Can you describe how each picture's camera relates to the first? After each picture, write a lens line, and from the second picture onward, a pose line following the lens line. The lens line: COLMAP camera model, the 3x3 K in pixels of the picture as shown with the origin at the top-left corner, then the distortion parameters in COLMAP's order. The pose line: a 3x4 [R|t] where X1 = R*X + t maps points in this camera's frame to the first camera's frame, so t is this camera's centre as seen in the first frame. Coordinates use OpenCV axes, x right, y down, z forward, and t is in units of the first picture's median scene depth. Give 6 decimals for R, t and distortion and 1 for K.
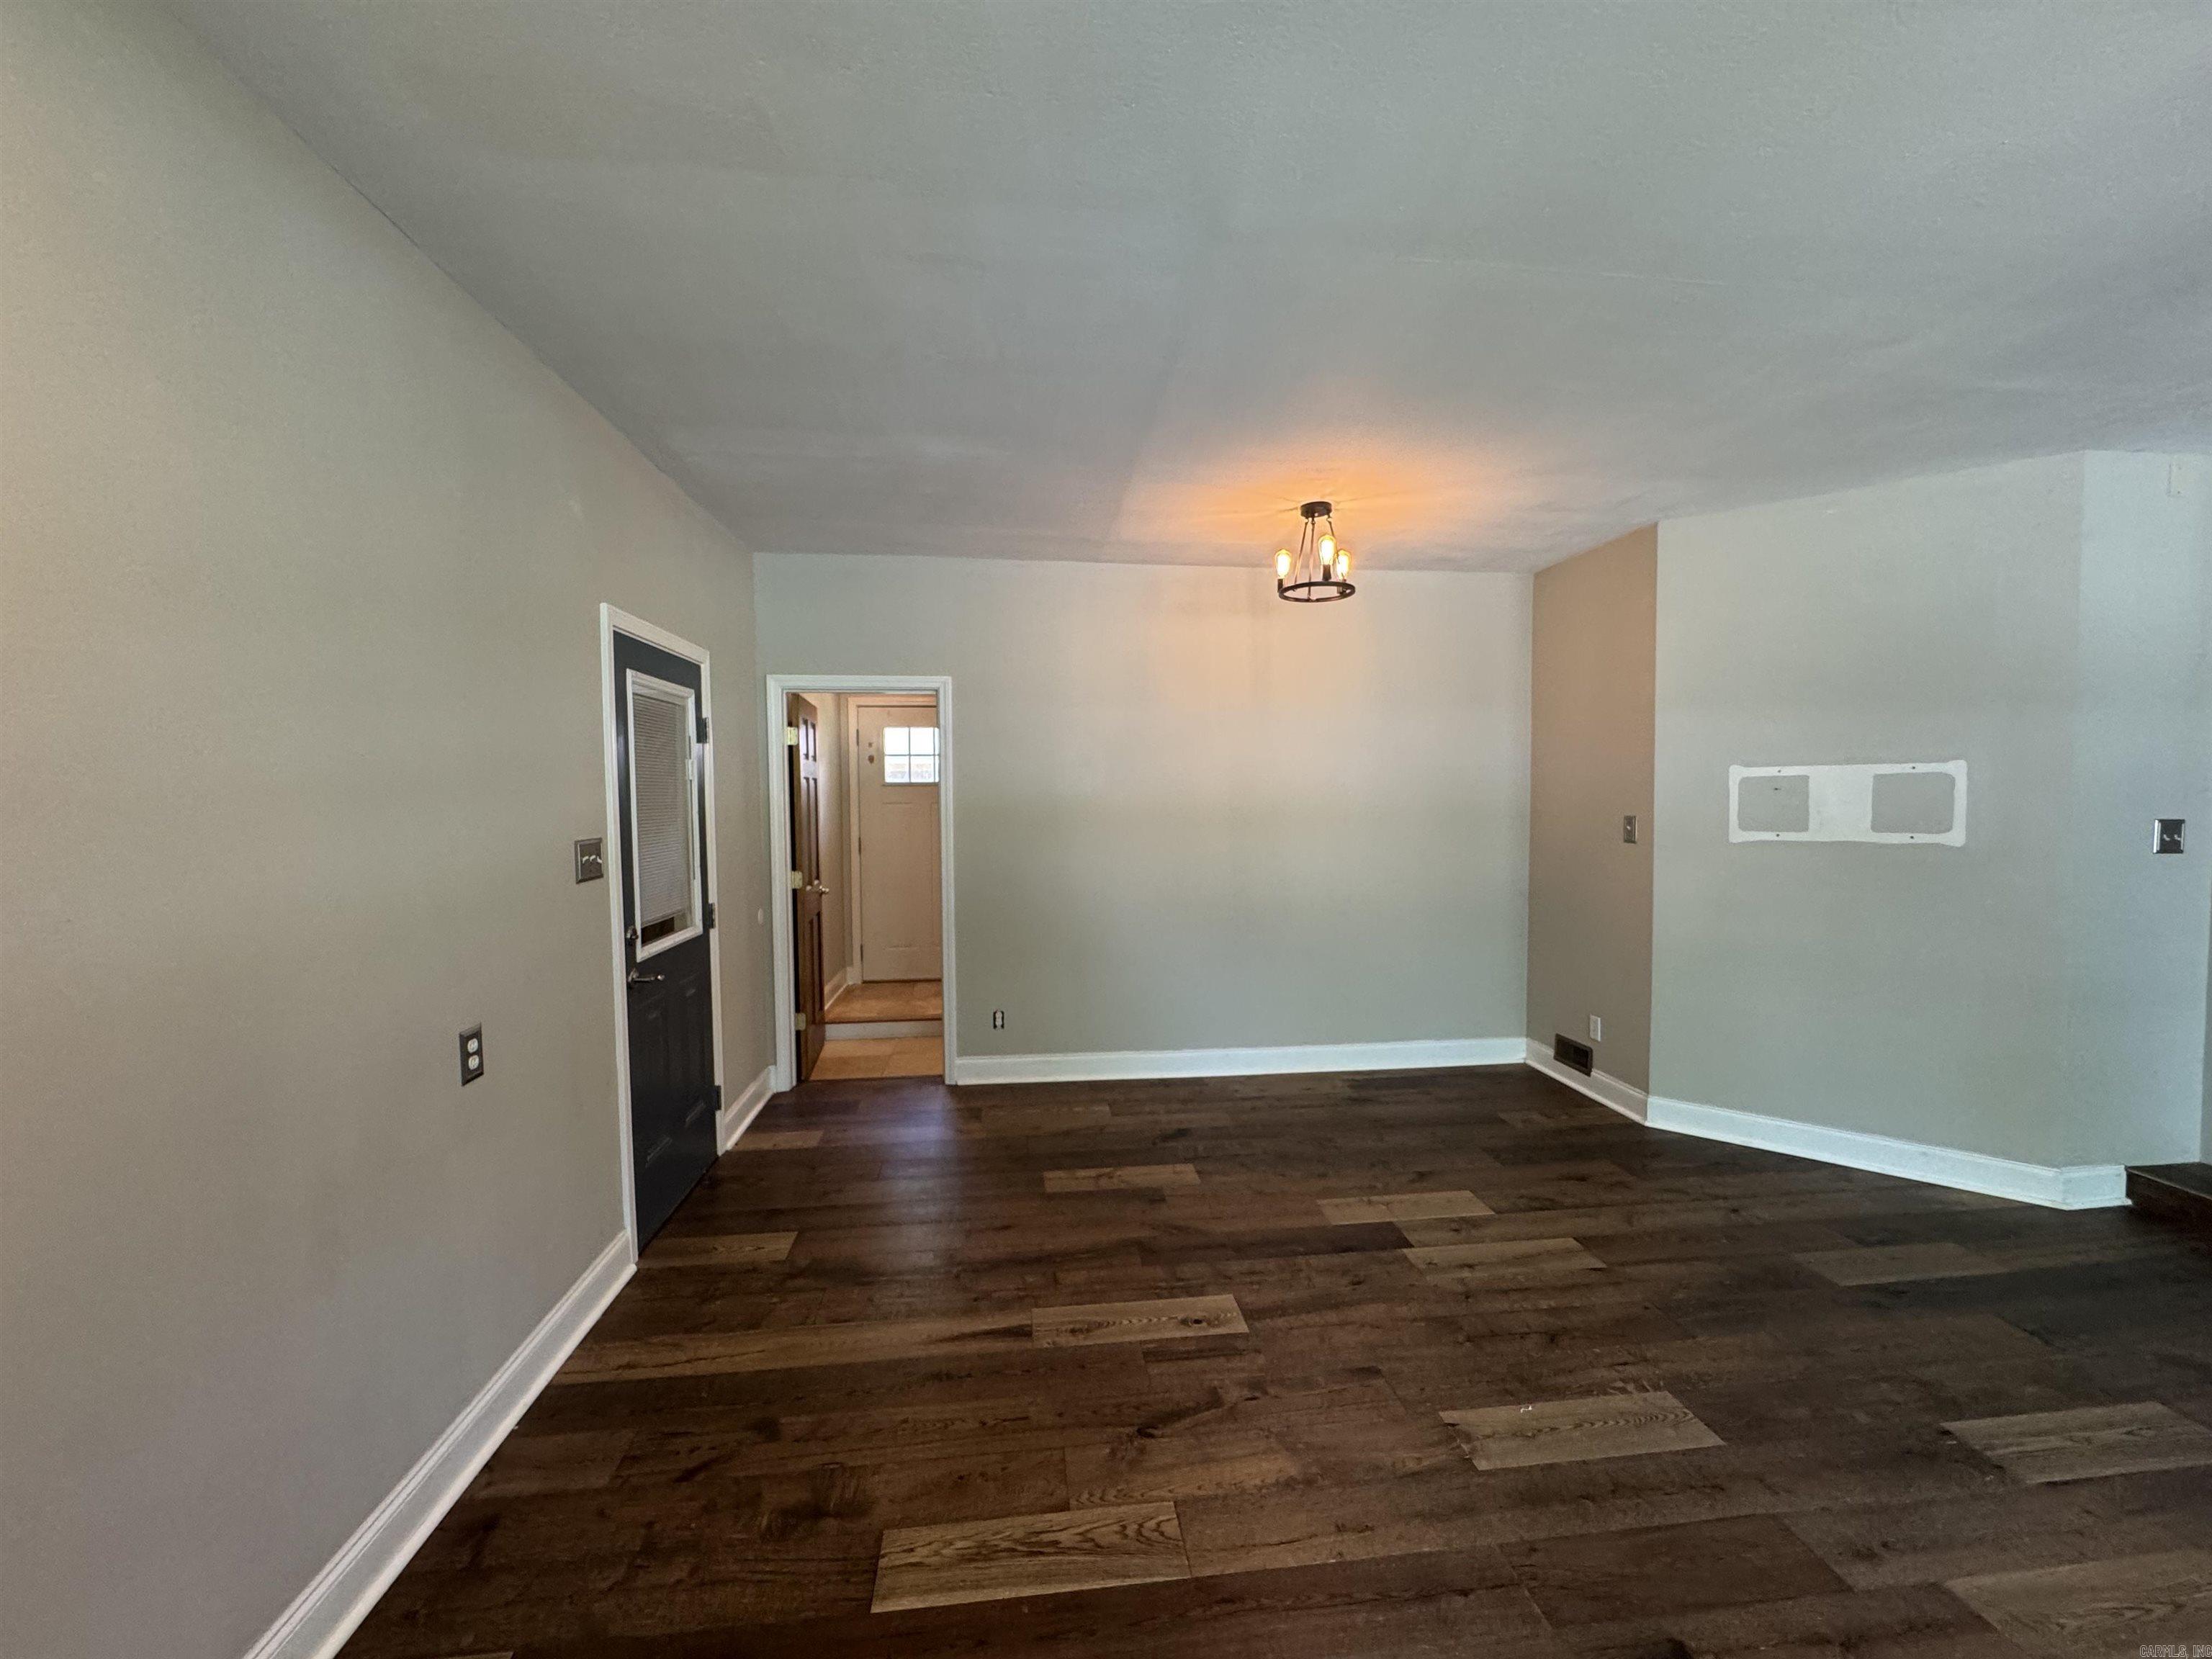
lens RADIAL K [[884.6, 0, 1111.8], [0, 884.6, 825.5], [0, 0, 1]] dist [-0.003681, 0.000191]
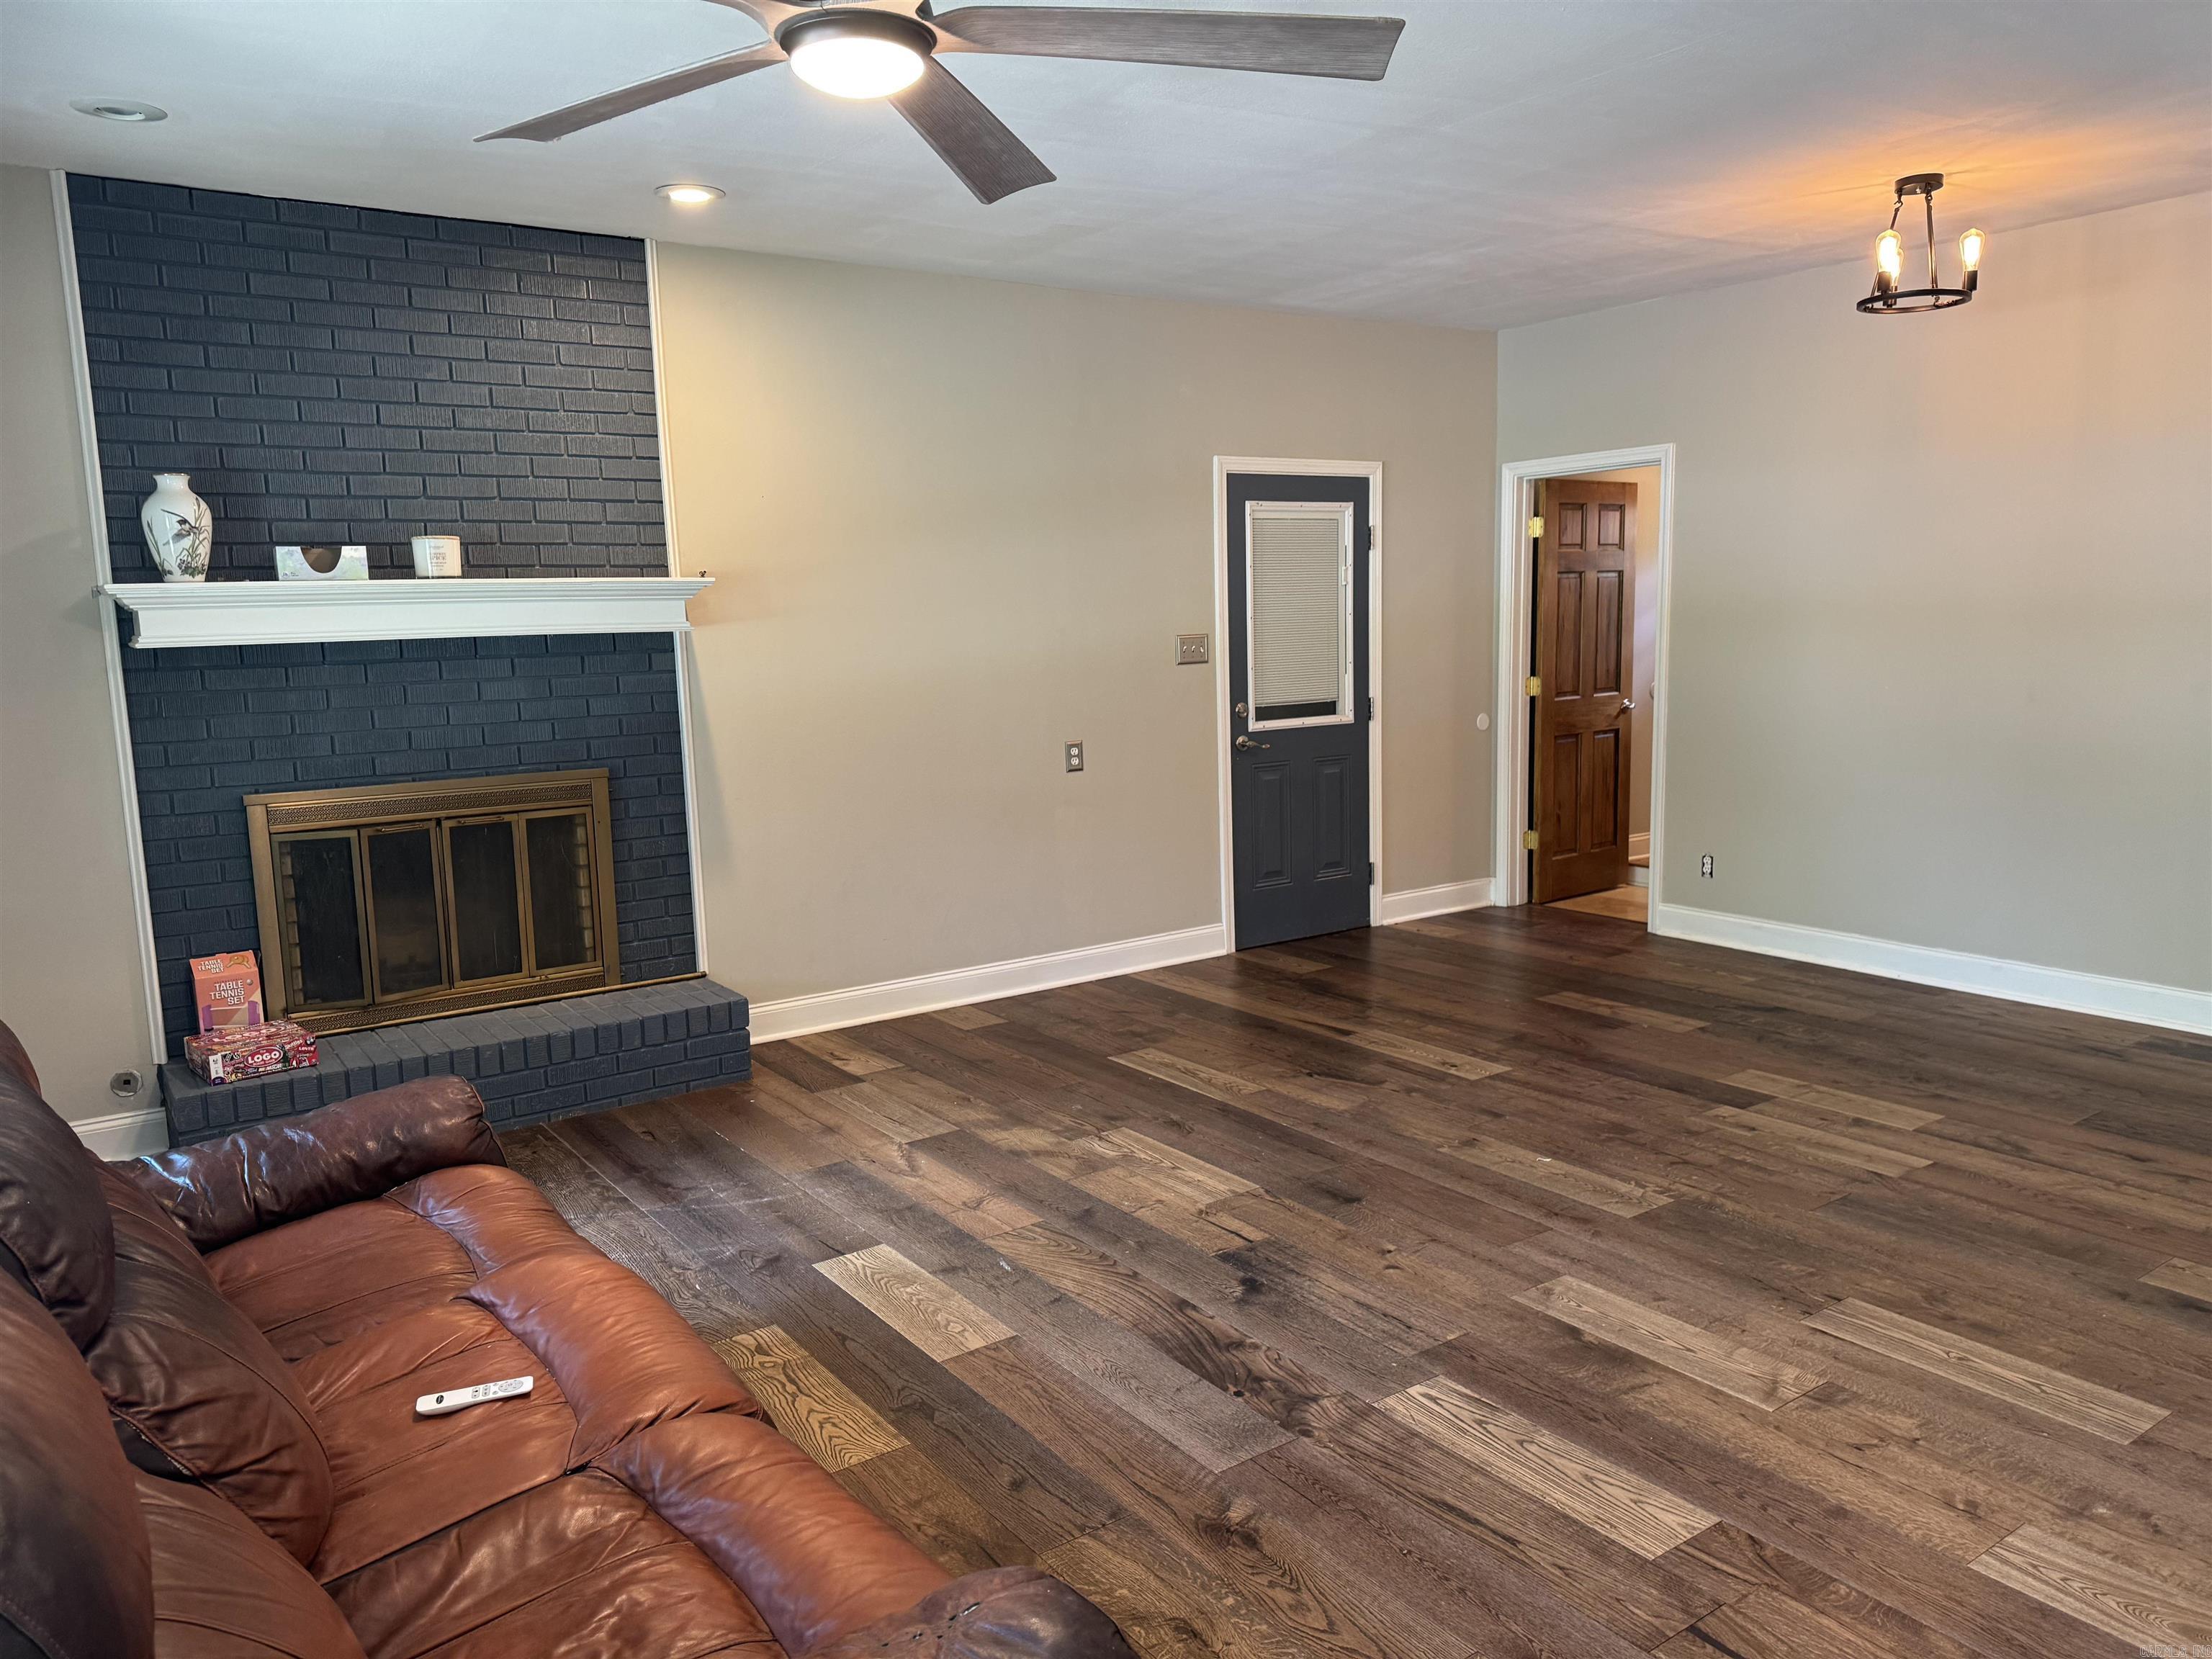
lens RADIAL K [[1541.9, 0, 1095.0], [0, 1541.9, 839.3], [0, 0, 1]] dist [0.083453, -0.106129]
pose [[0.473136, 0.119648, -0.872827, 1.405775], [-0.006897, 0.991207, 0.132138, 0.014030], [0.880962, -0.056500, 0.469801, -0.284036]]
